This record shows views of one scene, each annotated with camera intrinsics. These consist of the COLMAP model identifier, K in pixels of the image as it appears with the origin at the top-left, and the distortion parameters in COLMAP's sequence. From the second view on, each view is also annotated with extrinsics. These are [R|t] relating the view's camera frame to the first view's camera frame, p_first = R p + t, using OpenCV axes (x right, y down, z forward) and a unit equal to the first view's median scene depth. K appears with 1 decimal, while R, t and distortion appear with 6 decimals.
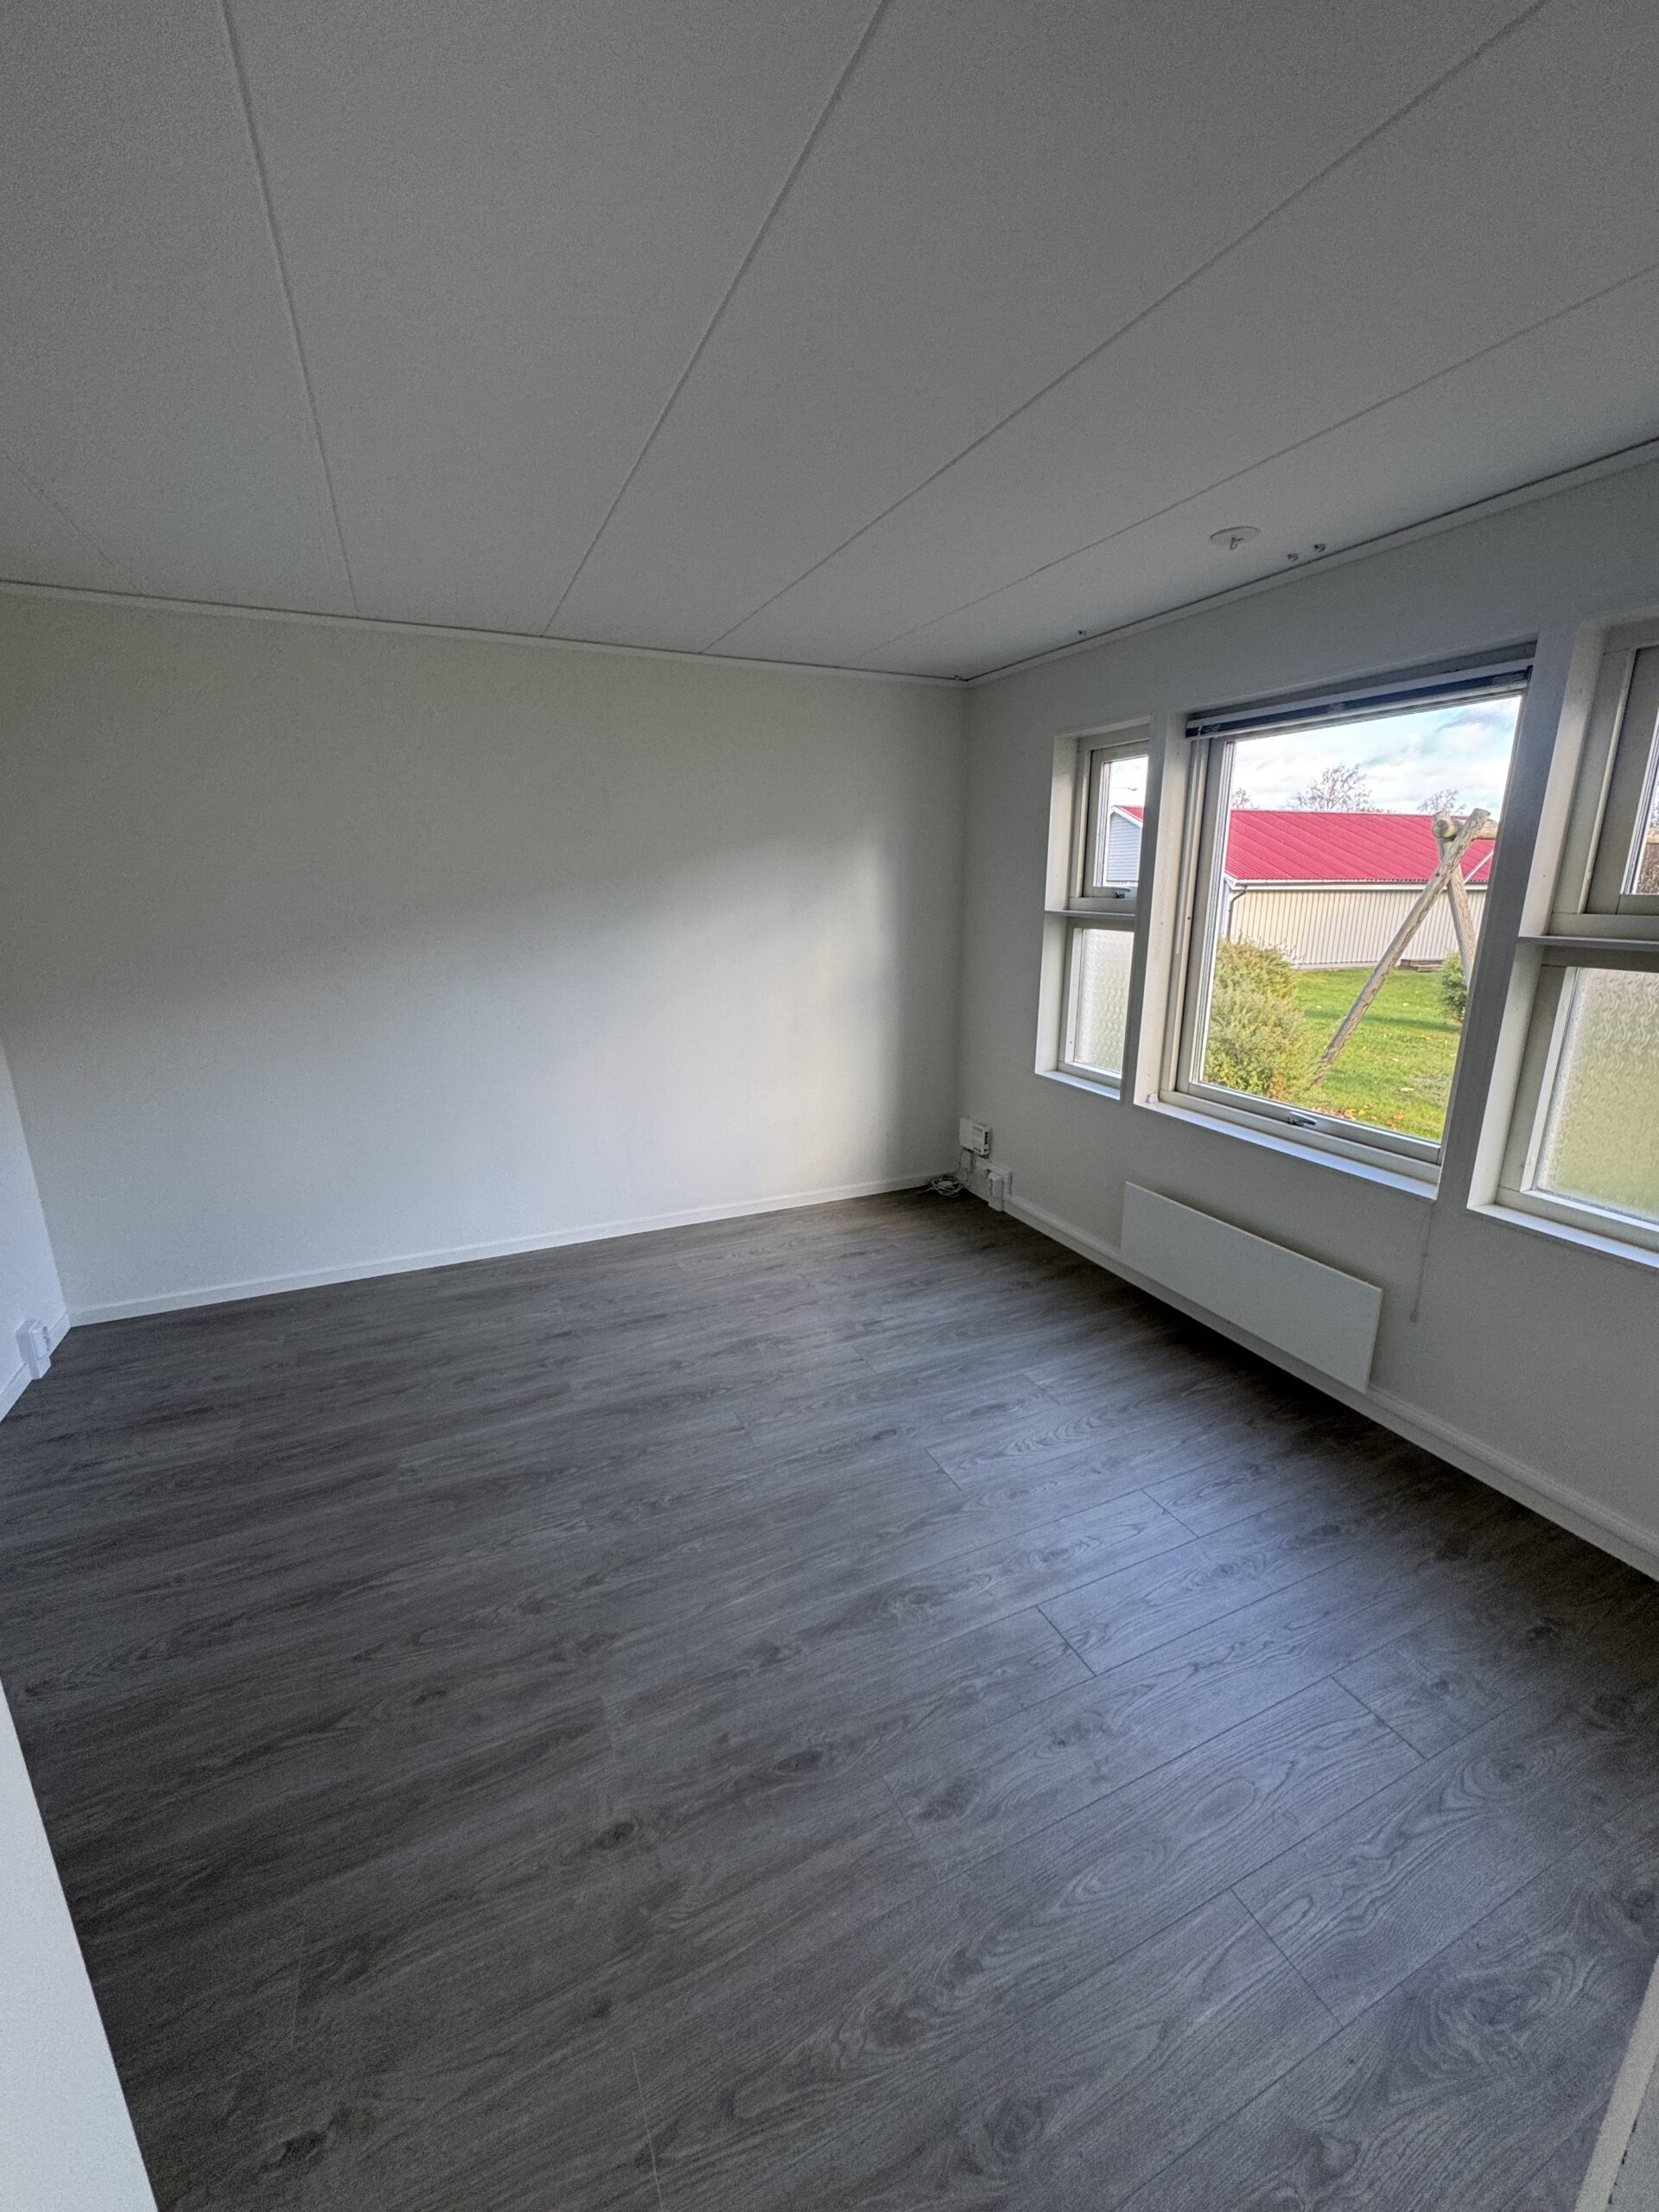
lens RADIAL K [[884.4, 0, 838.7], [0, 884.4, 1109.0], [0, 0, 1]] dist [0.001048, 0.000135]
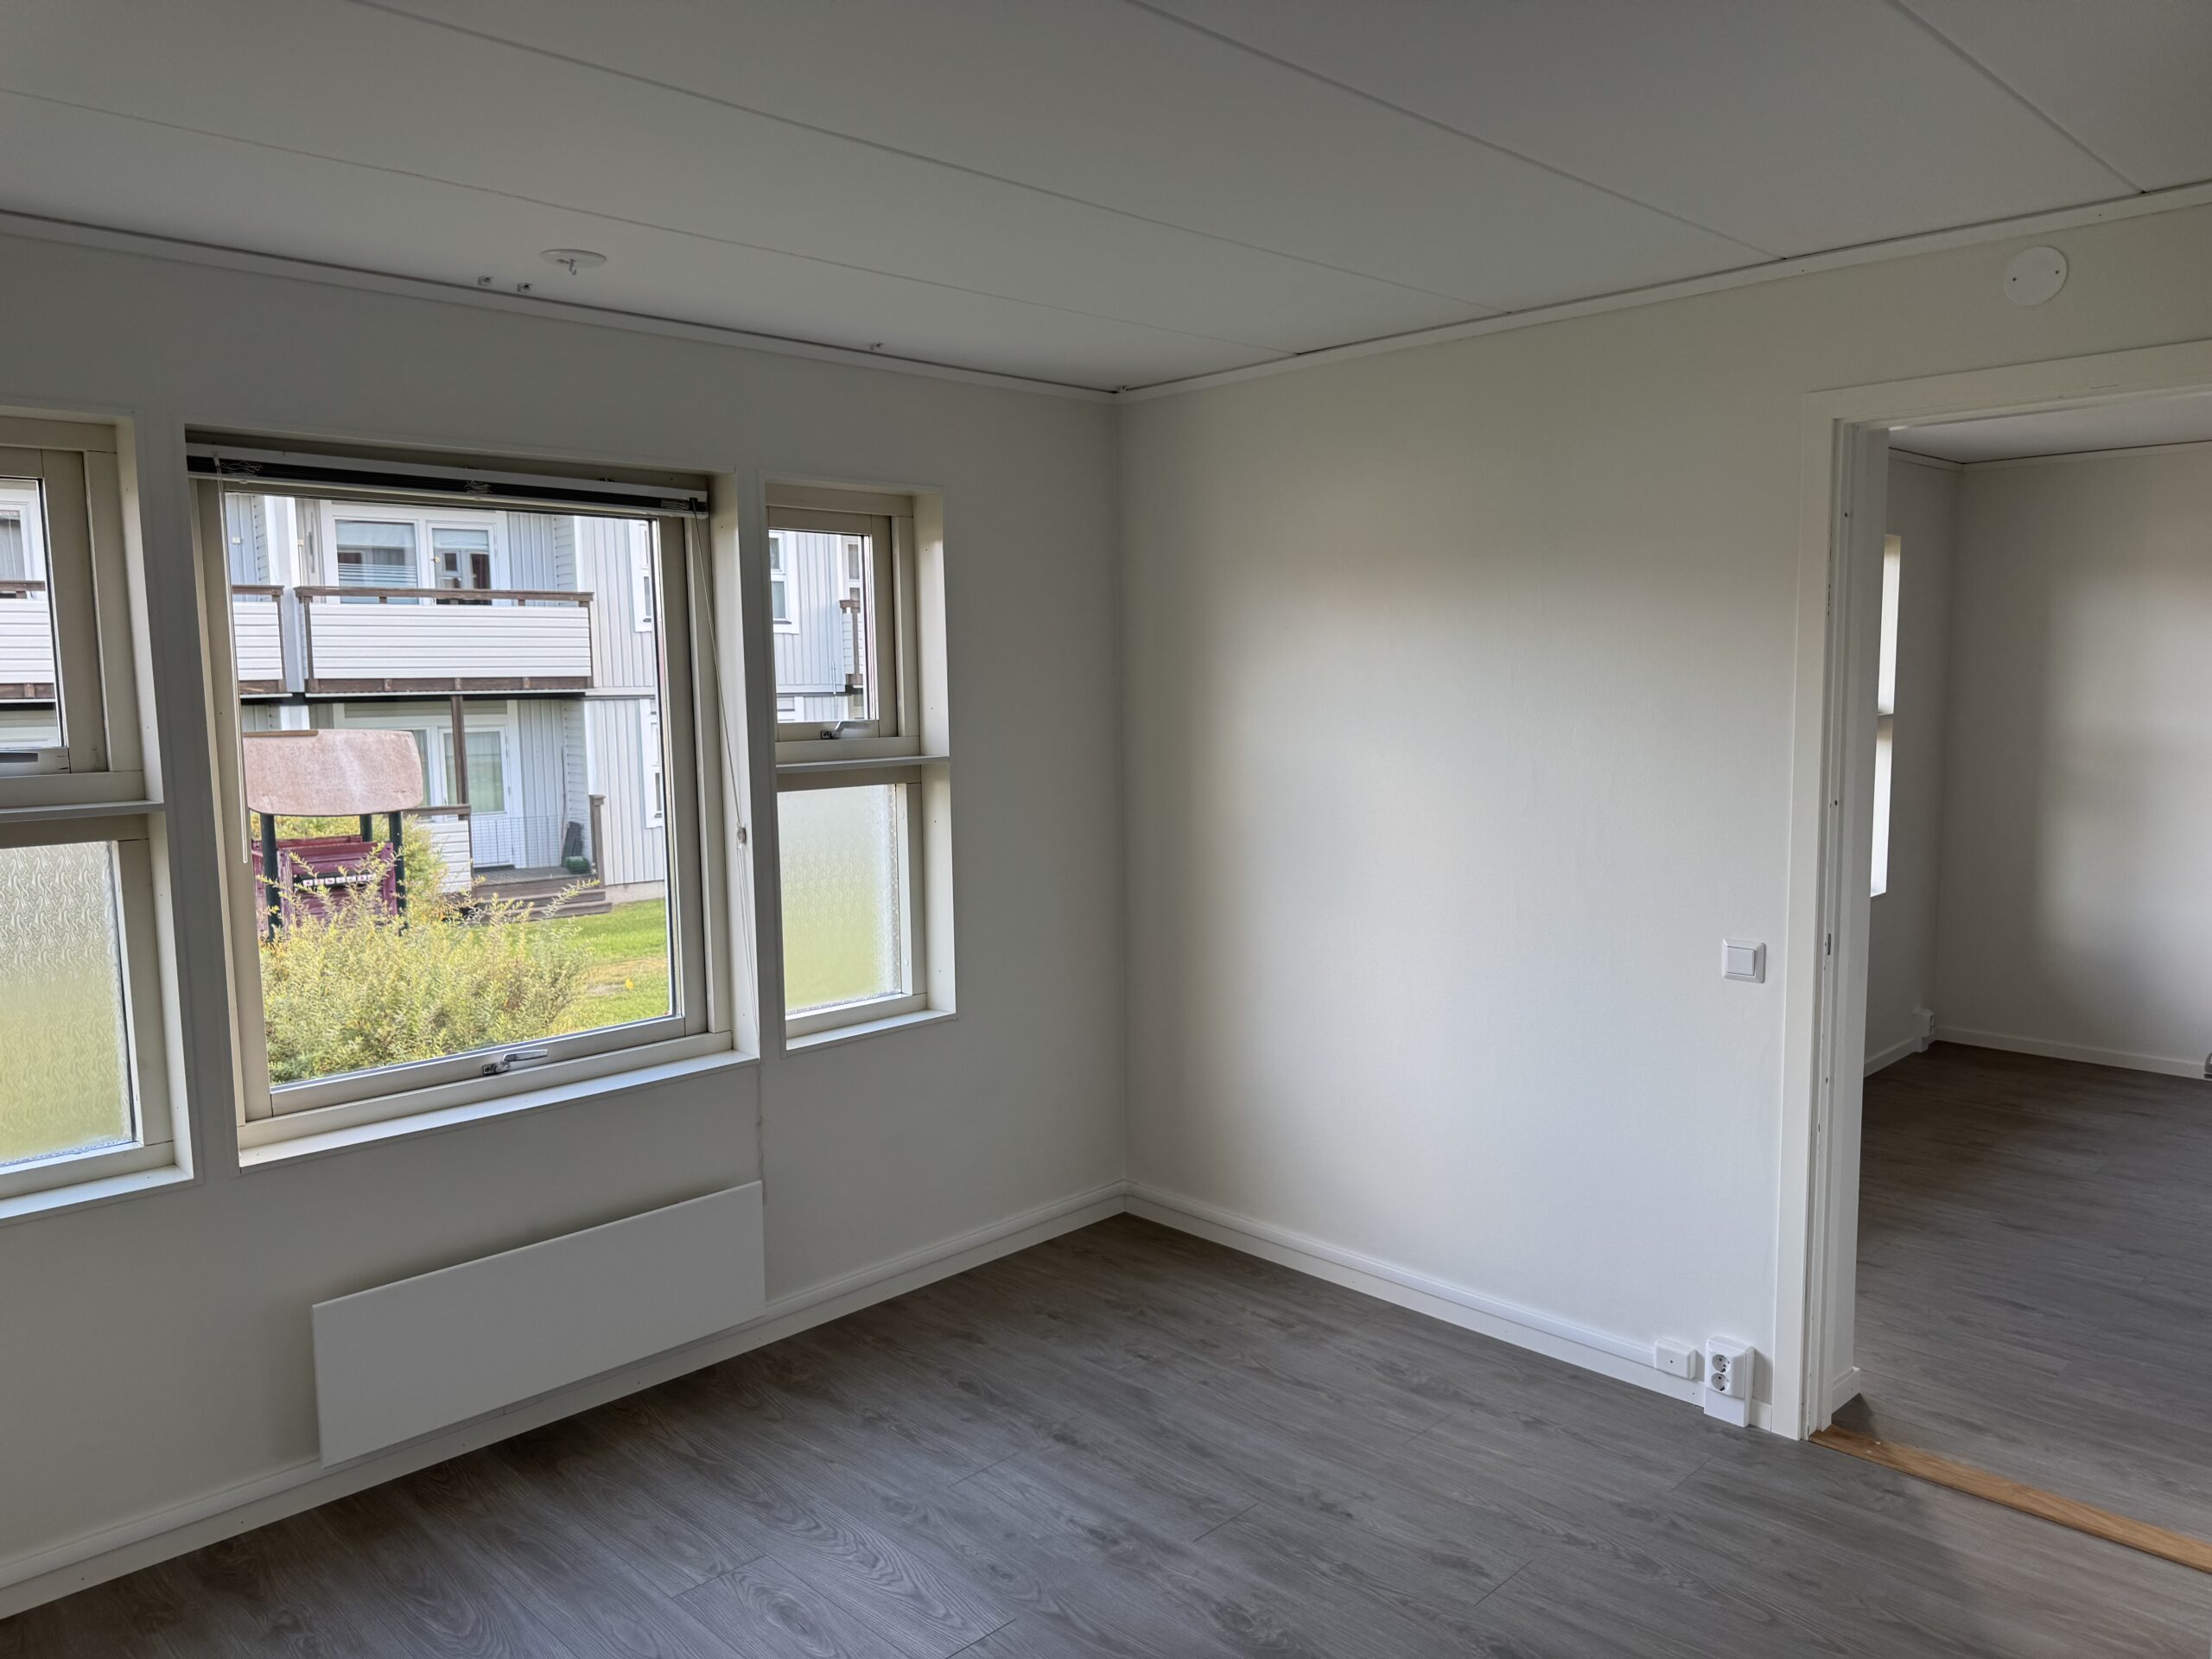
lens RADIAL K [[1538.3, 0, 1106.0], [0, 1538.3, 829.5], [0, 0, 1]] dist [0.004758, 0.002682]
pose [[-0.335104, -0.088361, 0.938029, -0.825390], [0.256586, 0.949404, 0.181096, -0.287613], [-0.906570, 0.301370, -0.295477, 1.003100]]
